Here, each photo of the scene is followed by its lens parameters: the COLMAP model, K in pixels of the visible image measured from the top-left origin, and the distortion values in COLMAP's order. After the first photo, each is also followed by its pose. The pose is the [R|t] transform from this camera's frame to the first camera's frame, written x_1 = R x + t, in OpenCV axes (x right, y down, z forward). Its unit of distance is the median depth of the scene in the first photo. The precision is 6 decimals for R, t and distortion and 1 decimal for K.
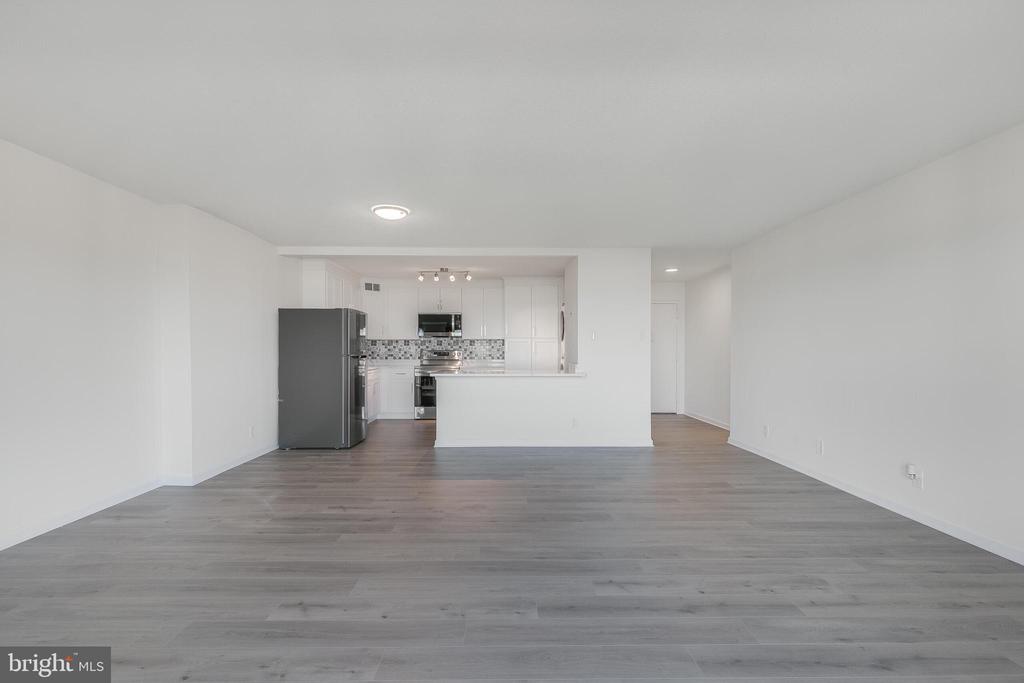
lens RADIAL K [[462.0, 0, 509.8], [0, 462.0, 355.5], [0, 0, 1]] dist [0.009284, -0.001283]
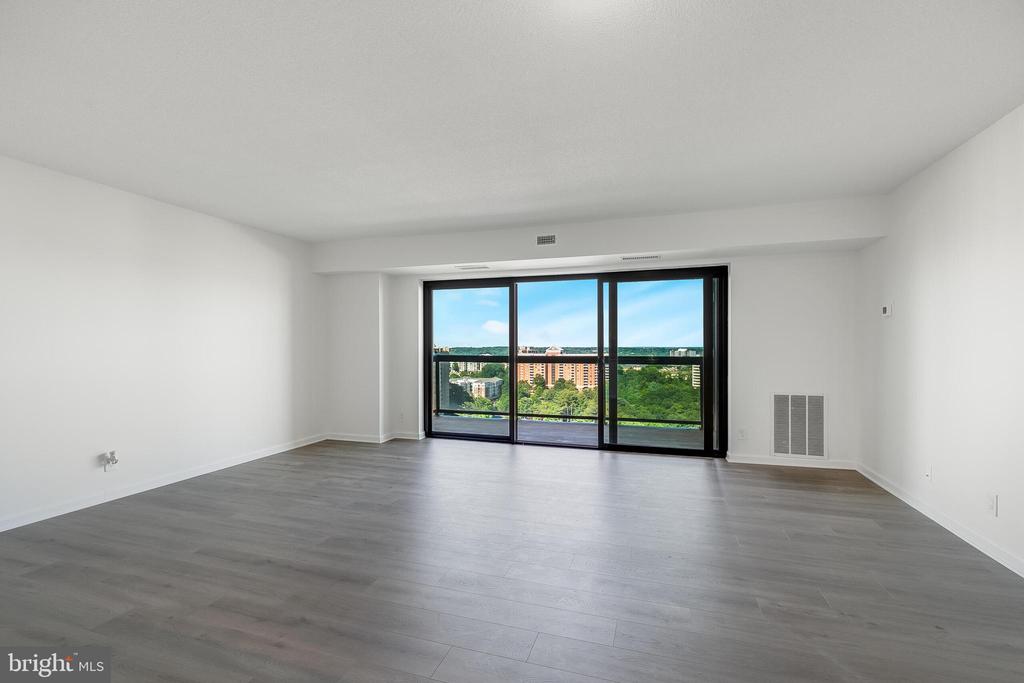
lens RADIAL K [[462.0, 0, 512.5], [0, 462.0, 348.8], [0, 0, 1]] dist [0.009284, -0.001283]
pose [[-0.944808, -0.000821, 0.327623, -0.184806], [0.007080, 0.999712, 0.022923, -0.013010], [-0.327548, 0.023978, -0.944530, 0.792285]]
